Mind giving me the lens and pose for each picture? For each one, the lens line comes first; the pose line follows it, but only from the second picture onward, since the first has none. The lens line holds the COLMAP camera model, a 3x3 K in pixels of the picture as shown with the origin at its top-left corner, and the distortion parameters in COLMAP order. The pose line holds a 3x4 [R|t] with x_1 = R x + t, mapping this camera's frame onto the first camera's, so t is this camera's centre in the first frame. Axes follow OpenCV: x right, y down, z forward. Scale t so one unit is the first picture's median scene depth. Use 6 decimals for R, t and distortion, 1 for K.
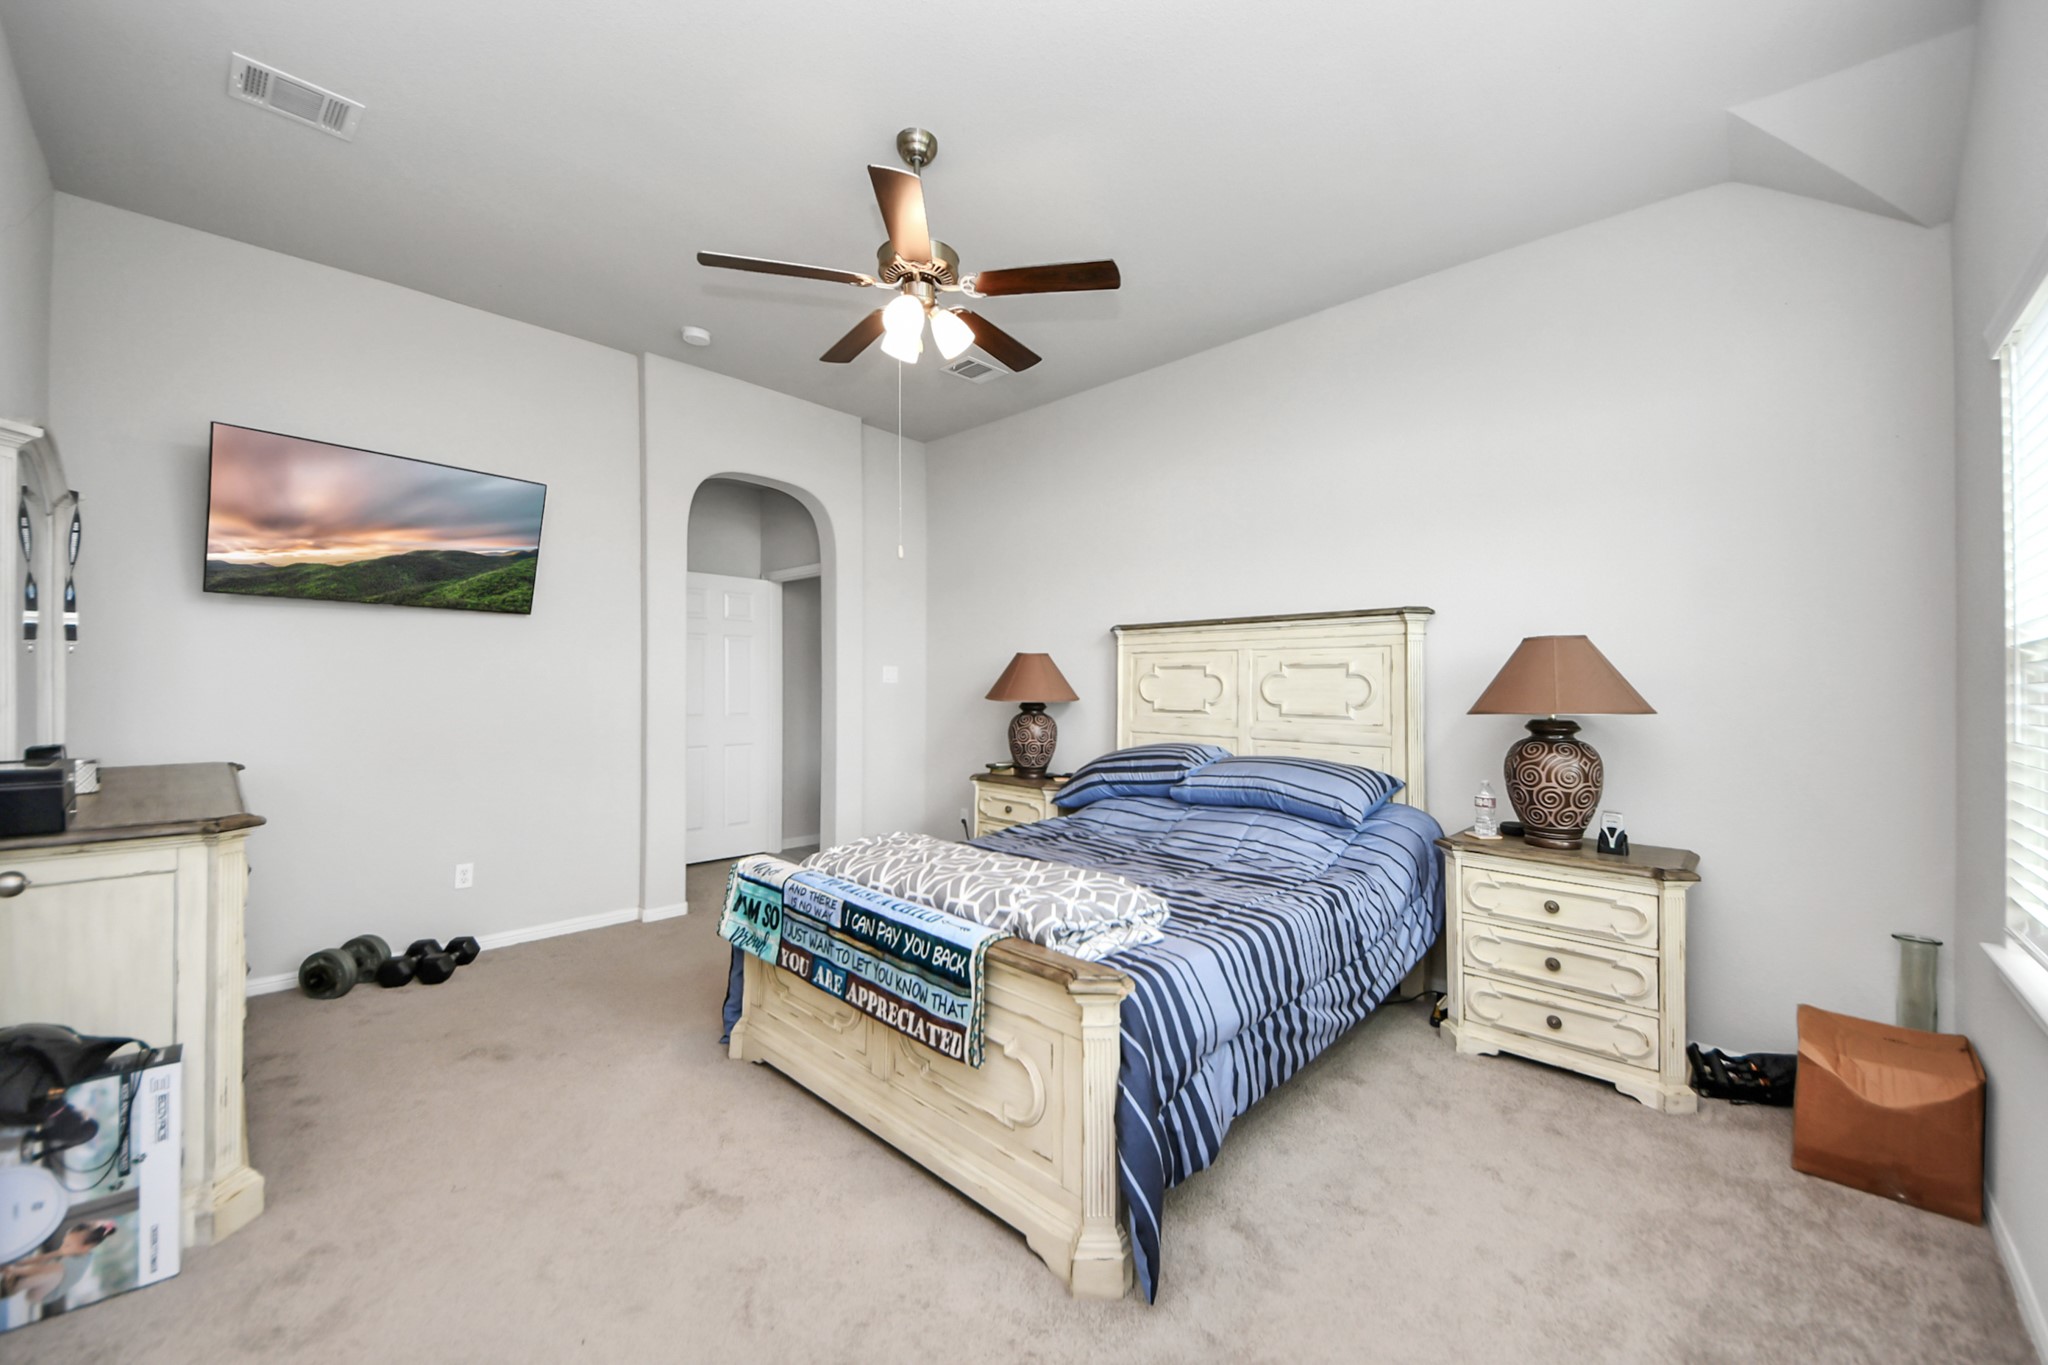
lens RADIAL K [[769.9, 0, 1024.0], [0, 769.9, 682.5], [0, 0, 1]] dist [-0.032026, -0.000046]
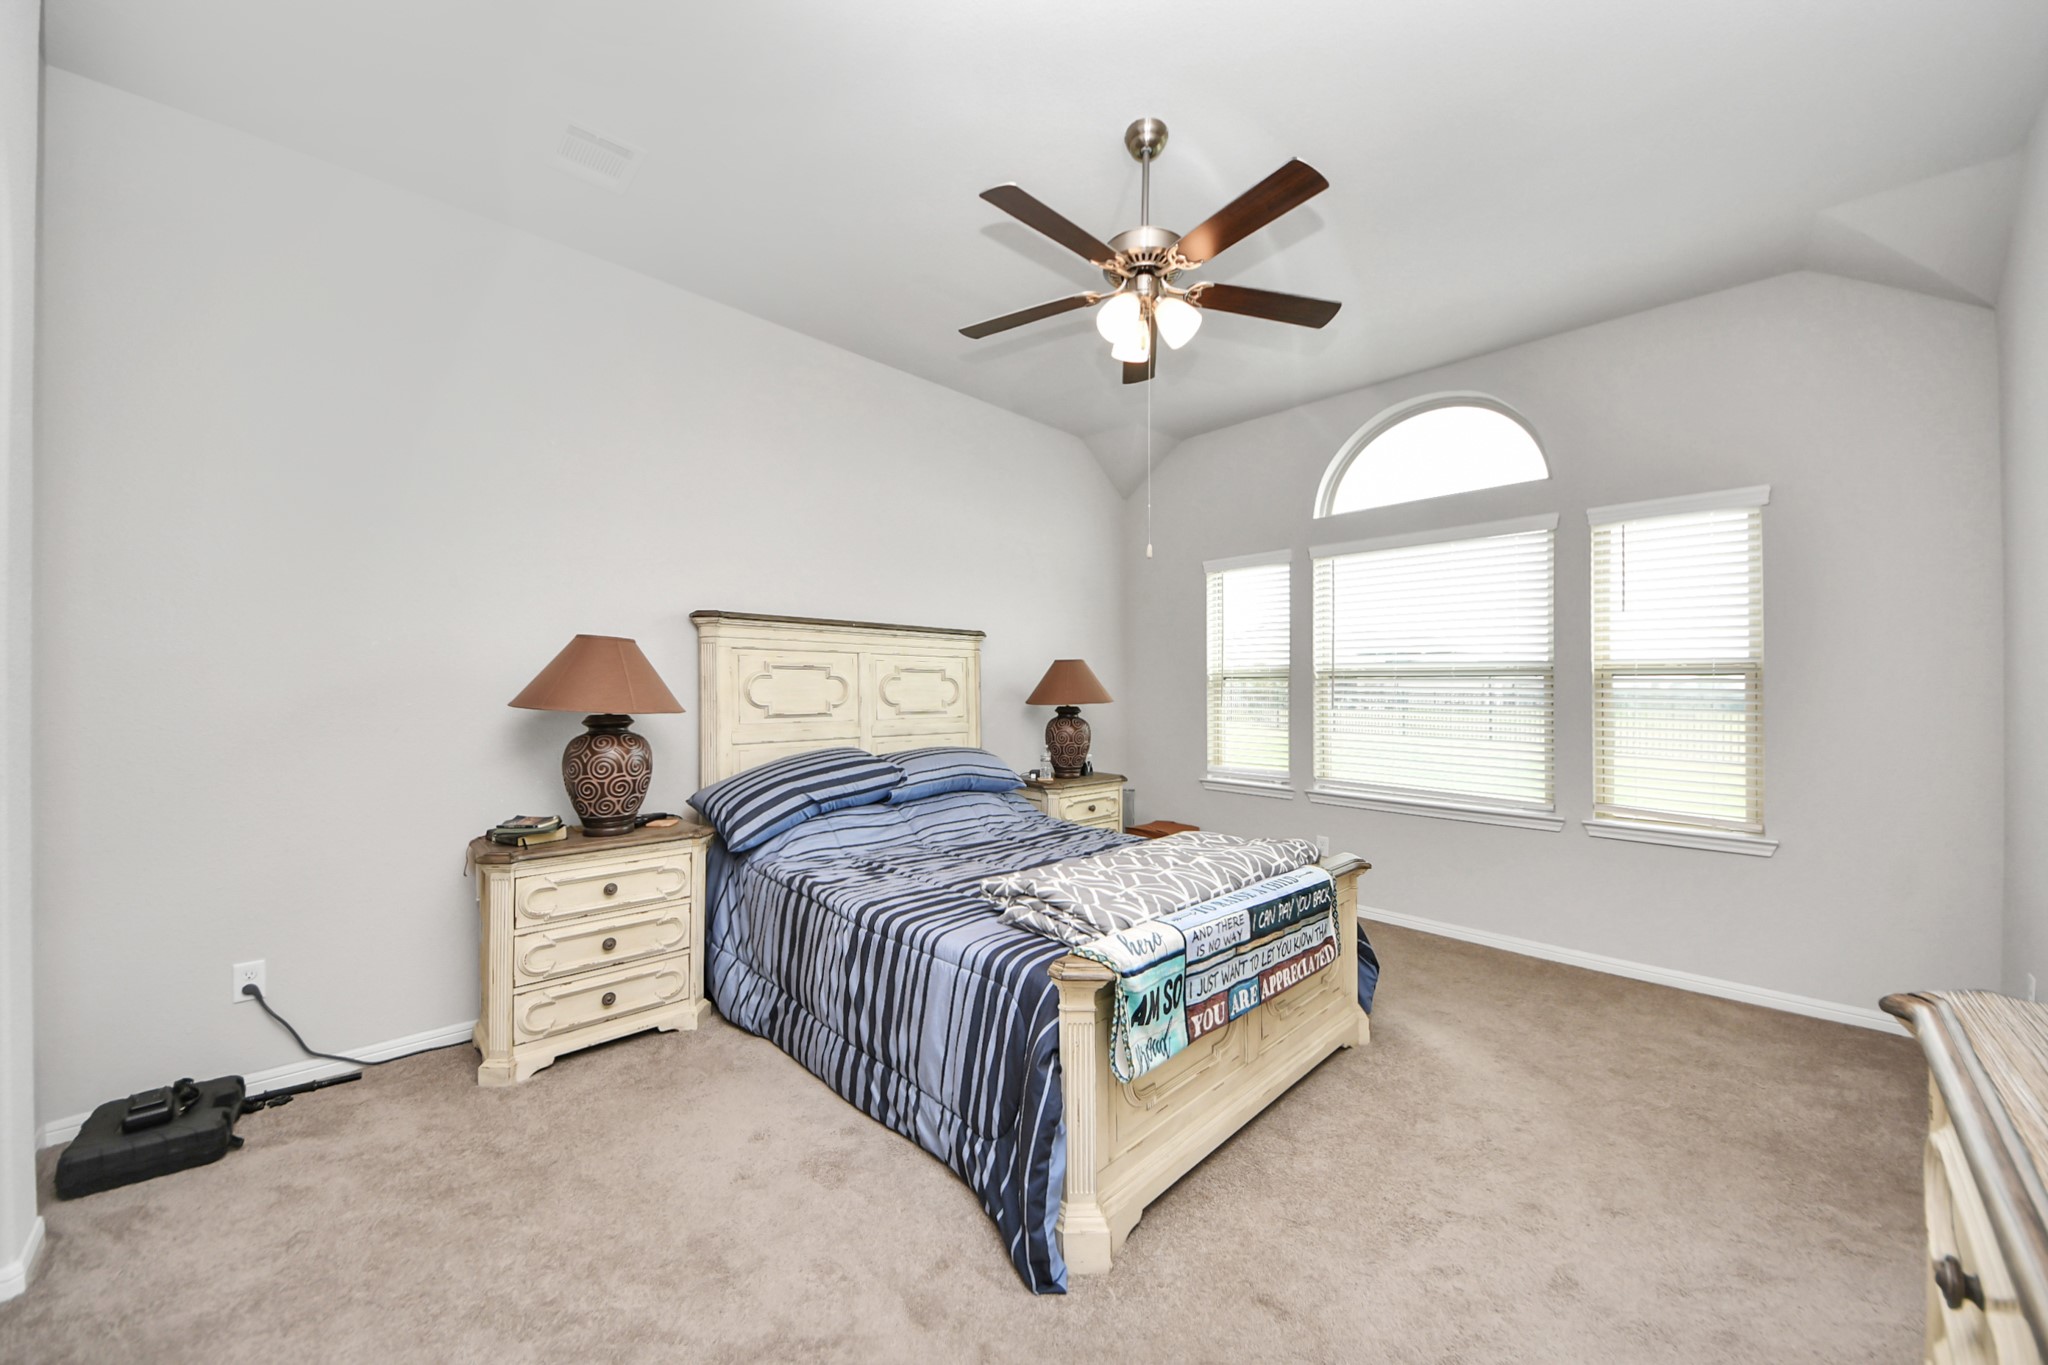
lens RADIAL K [[751.6, 0, 1025.6], [0, 751.6, 679.5], [0, 0, 1]] dist [0.058647, -0.000027]
pose [[0.036471, 0.003380, 0.999329, -0.772598], [-0.008297, 0.999961, -0.003080, -0.005615], [-0.999300, -0.008180, 0.036498, 0.784639]]
